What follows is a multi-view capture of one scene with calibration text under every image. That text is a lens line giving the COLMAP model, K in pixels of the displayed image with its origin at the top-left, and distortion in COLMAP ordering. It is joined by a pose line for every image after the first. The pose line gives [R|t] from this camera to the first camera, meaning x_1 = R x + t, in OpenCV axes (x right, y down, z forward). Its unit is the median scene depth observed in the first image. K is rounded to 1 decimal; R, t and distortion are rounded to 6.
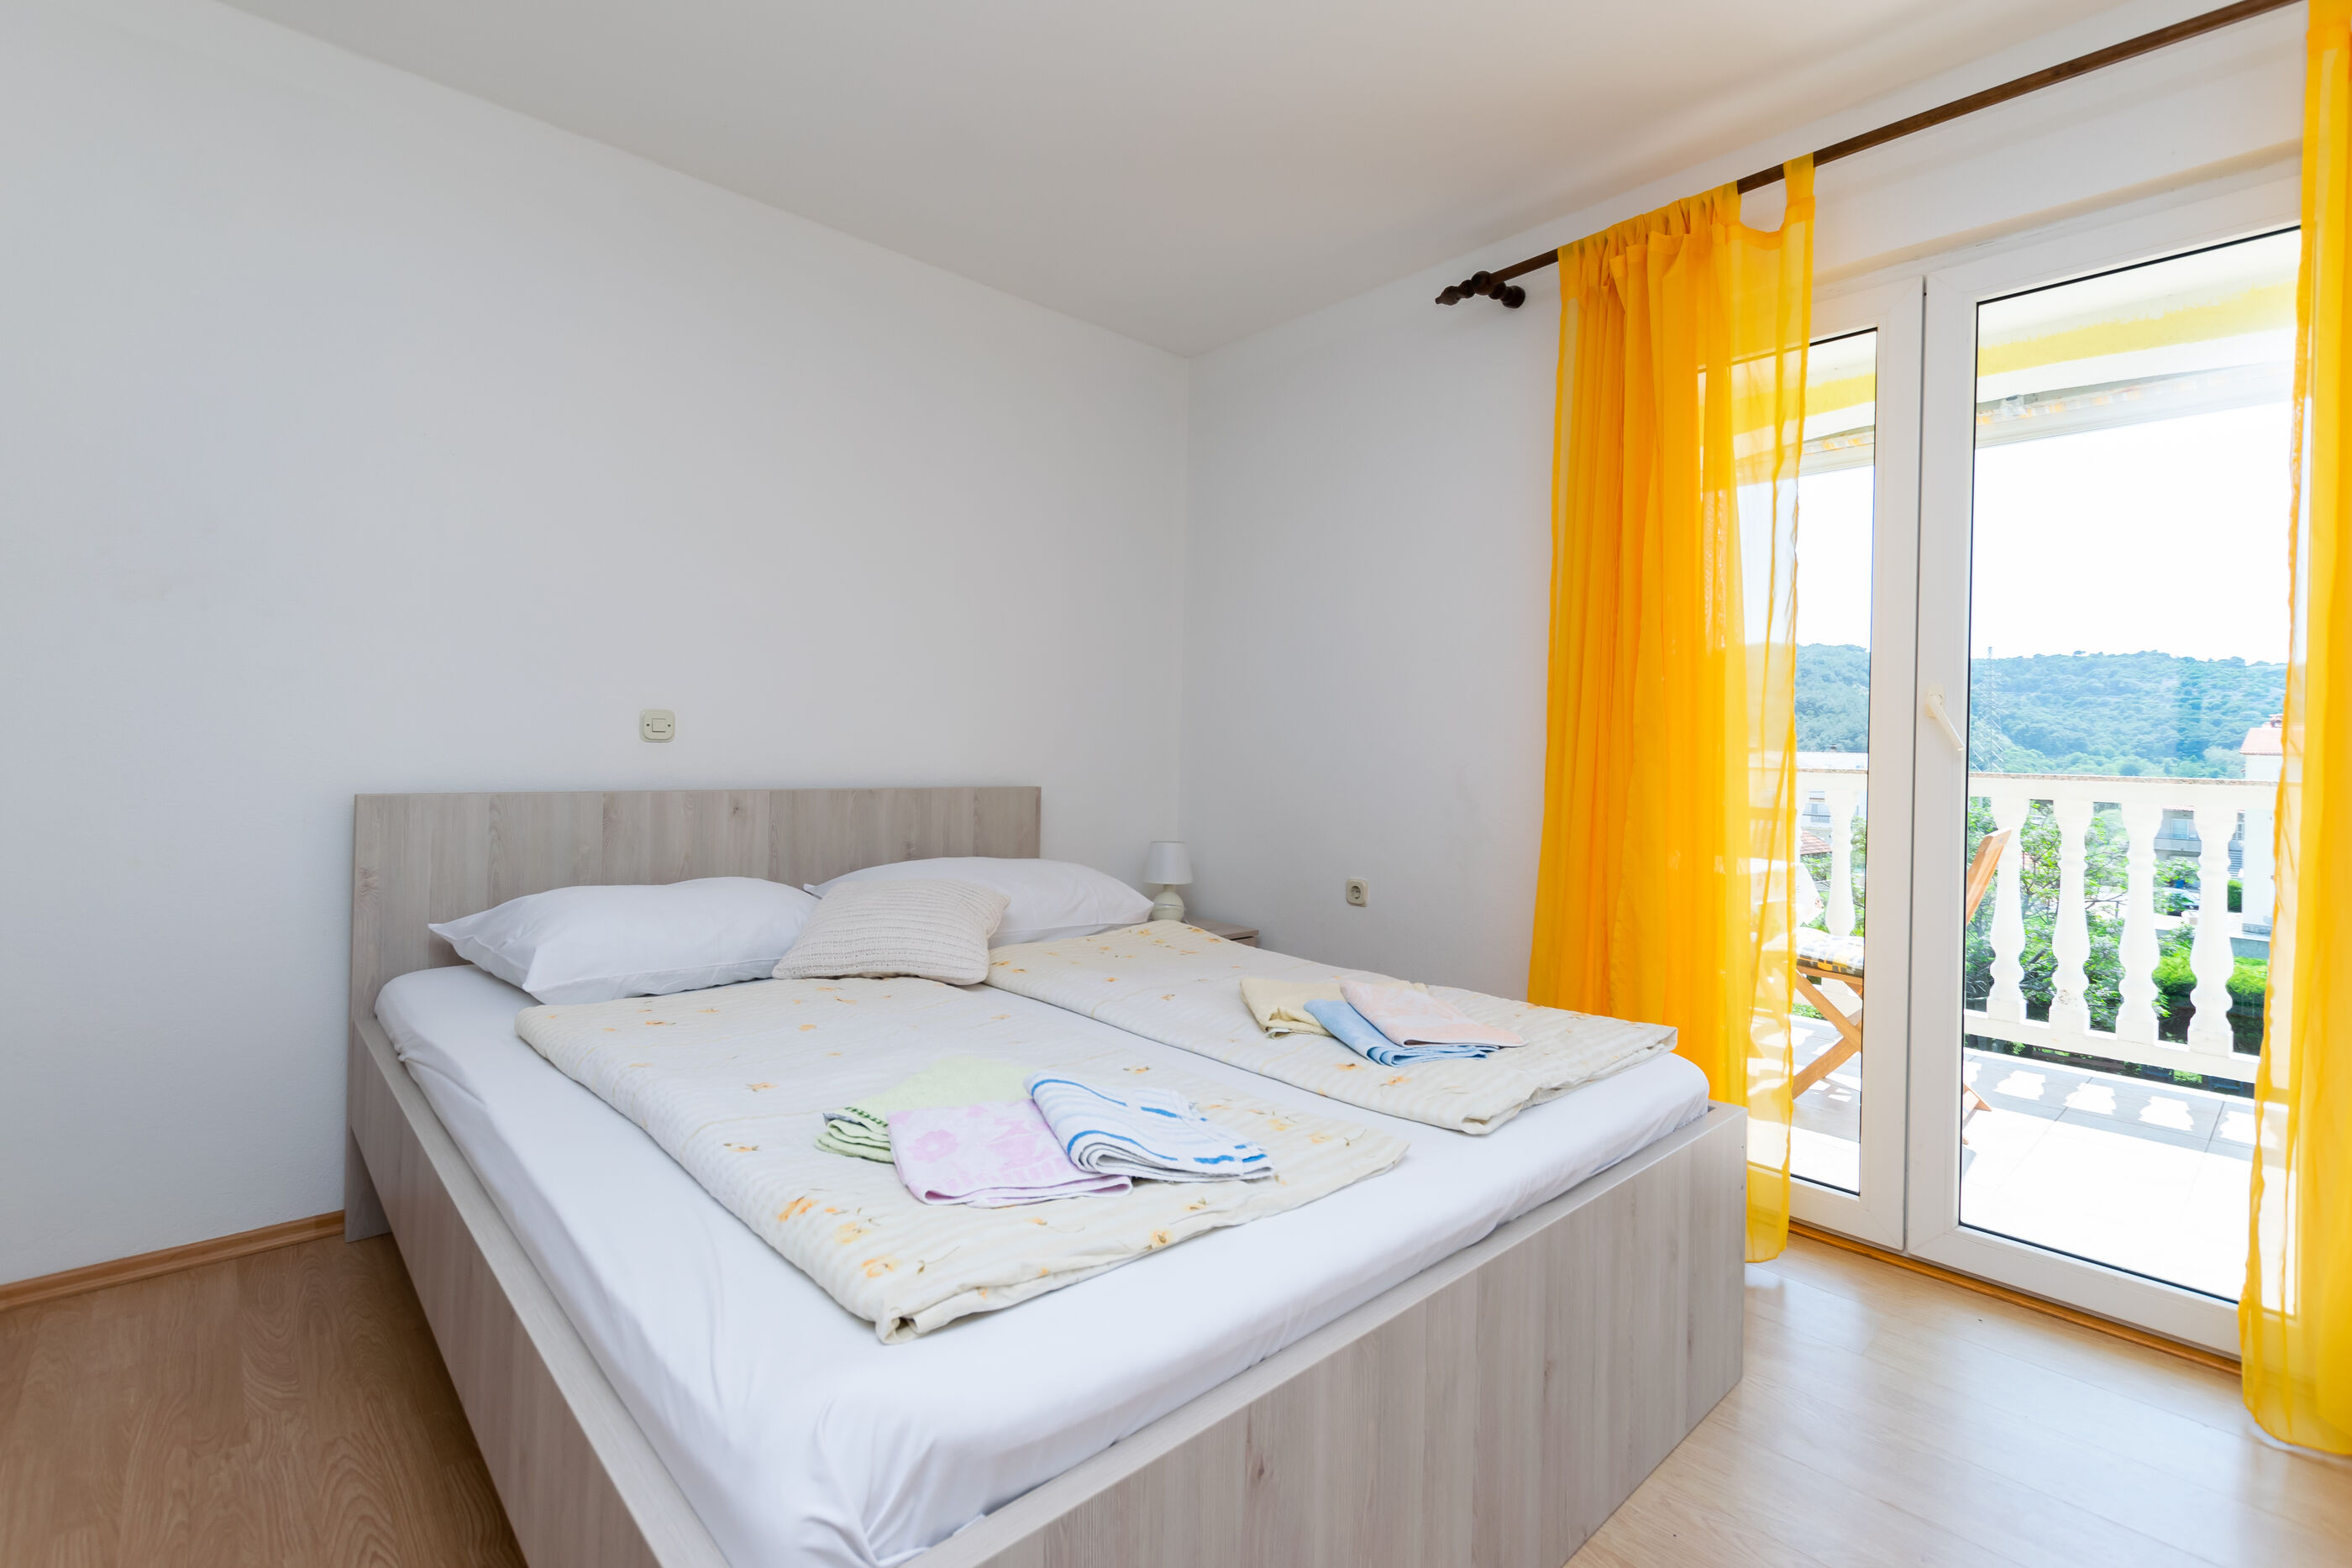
lens RADIAL K [[1059.6, 0, 1169.0], [0, 1059.6, 744.4], [0, 0, 1]] dist [-0.000386, 0.000062]
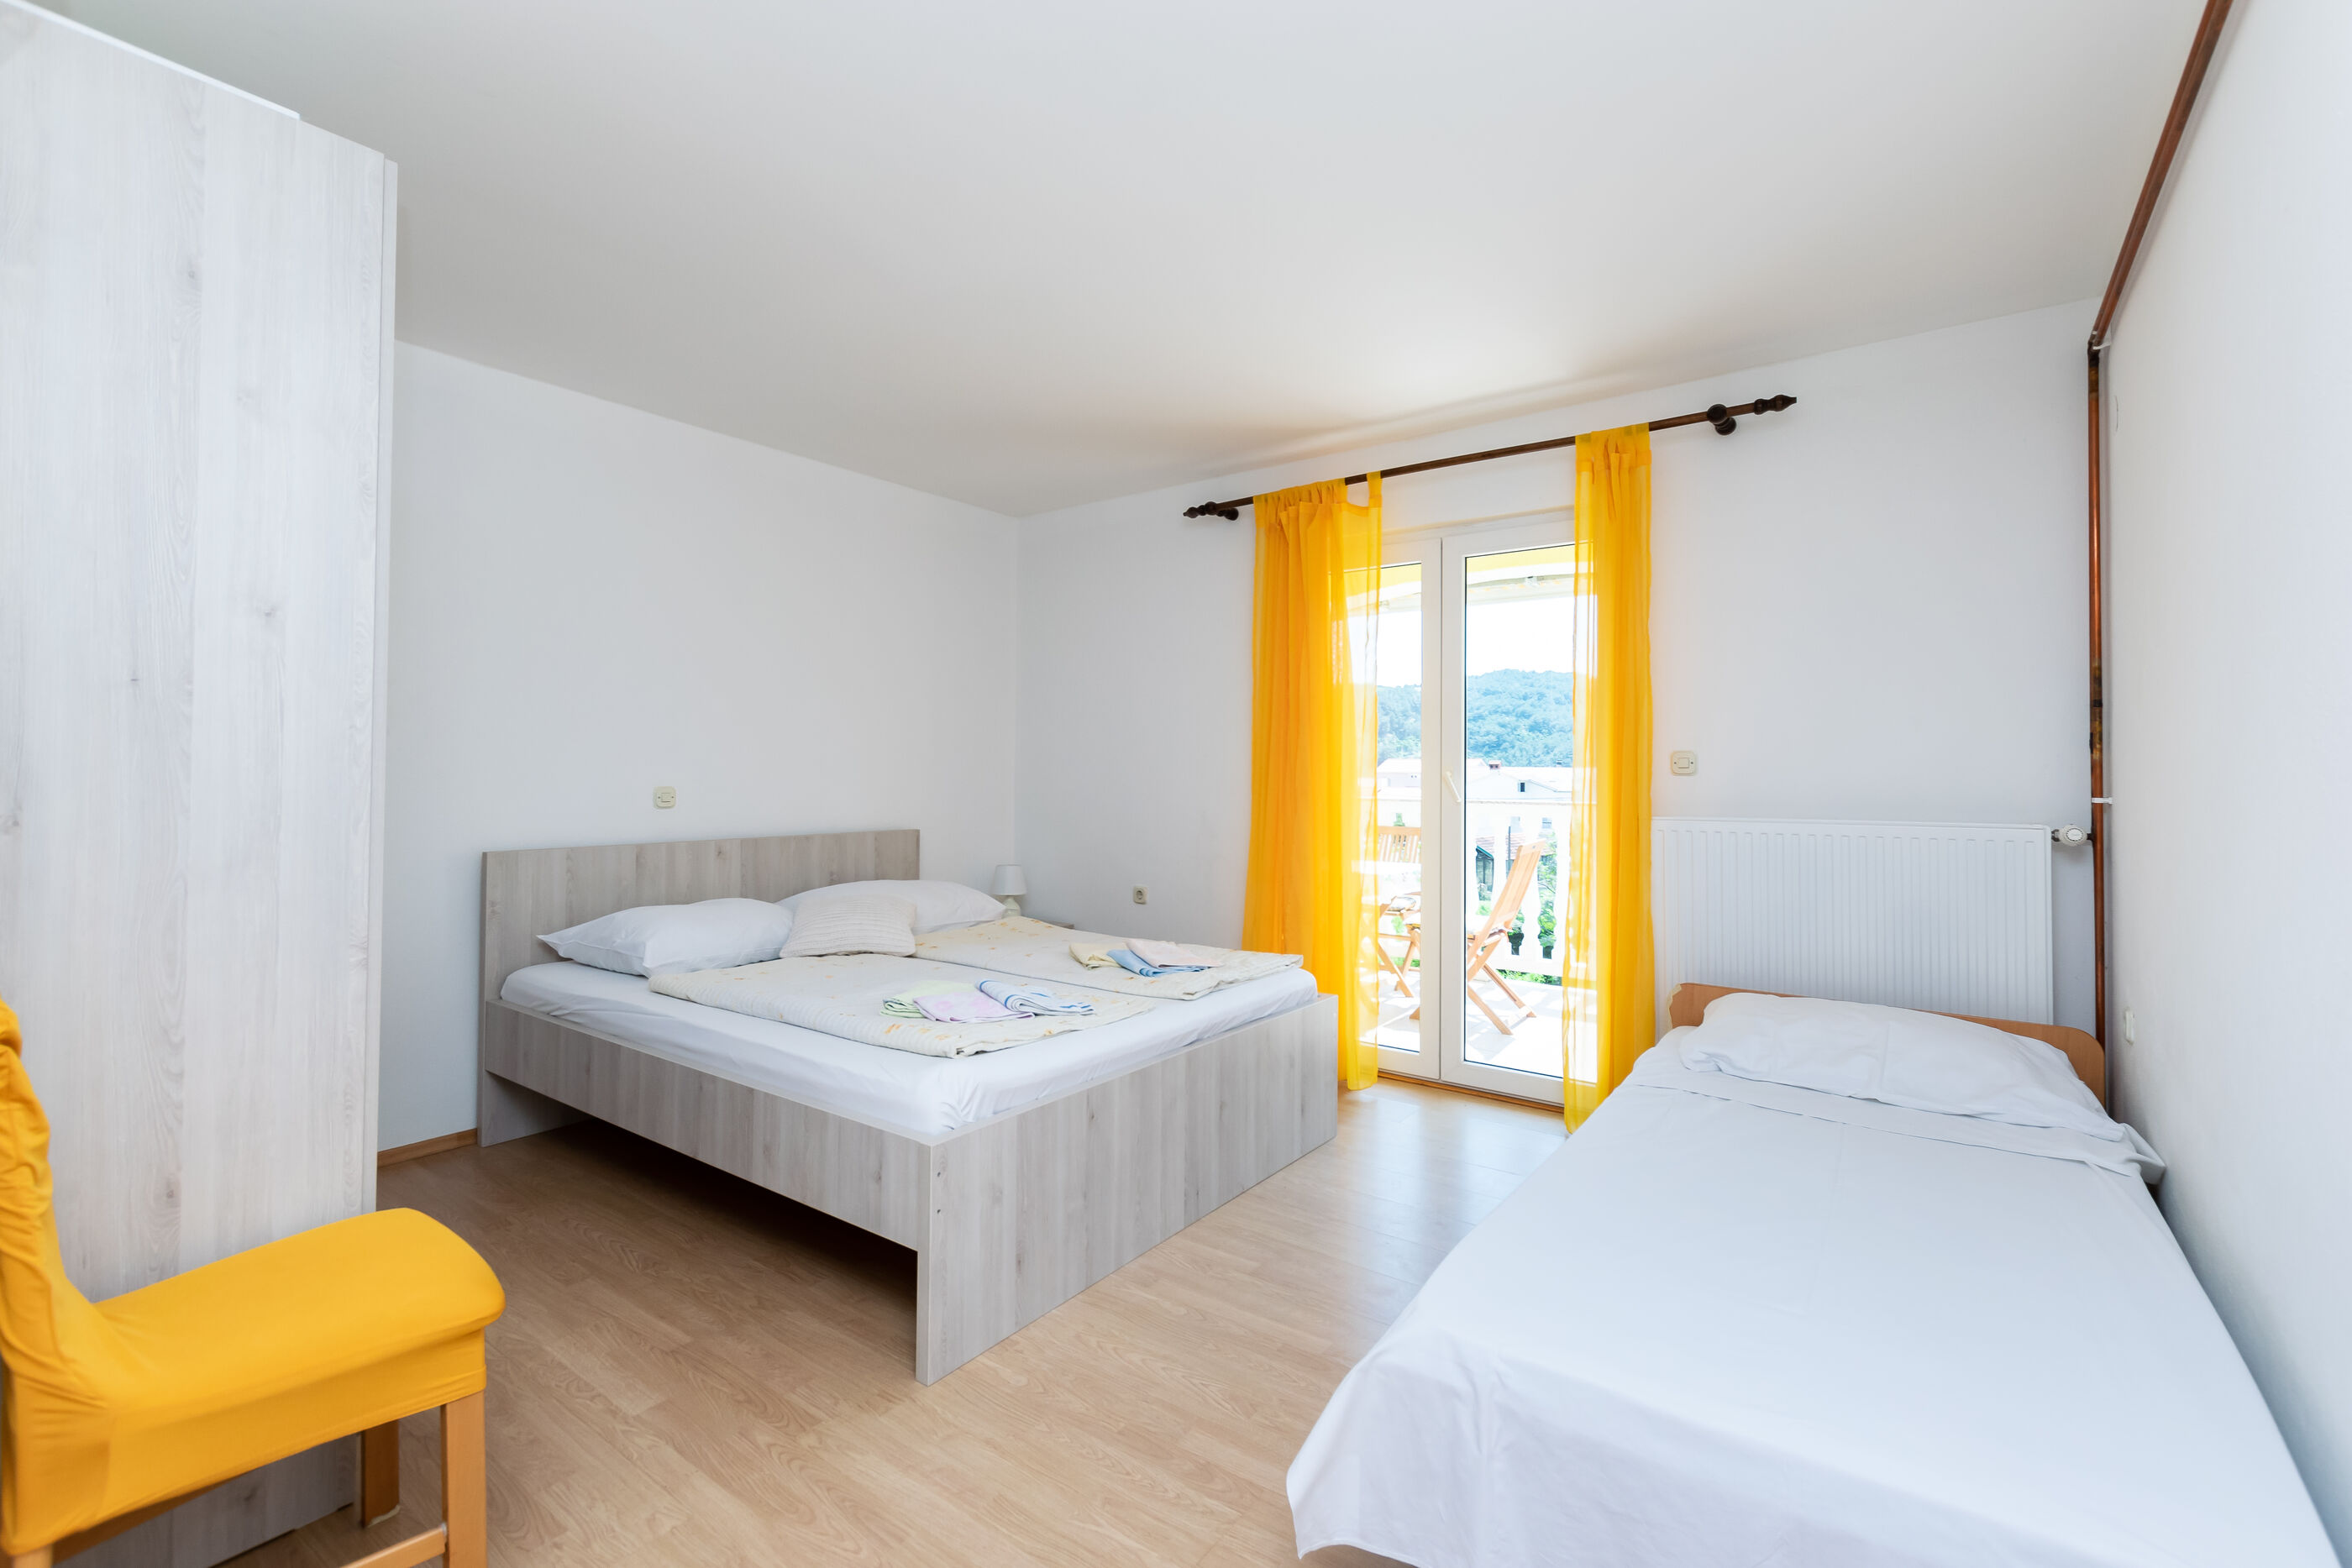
lens RADIAL K [[1059.6, 0, 1169.0], [0, 1059.6, 744.4], [0, 0, 1]] dist [-0.000386, 0.000062]
pose [[0.981757, -0.011418, 0.189796, -0.090347], [0.014808, 0.999755, -0.016454, -0.066951], [-0.189562, 0.018965, 0.981686, -0.676380]]
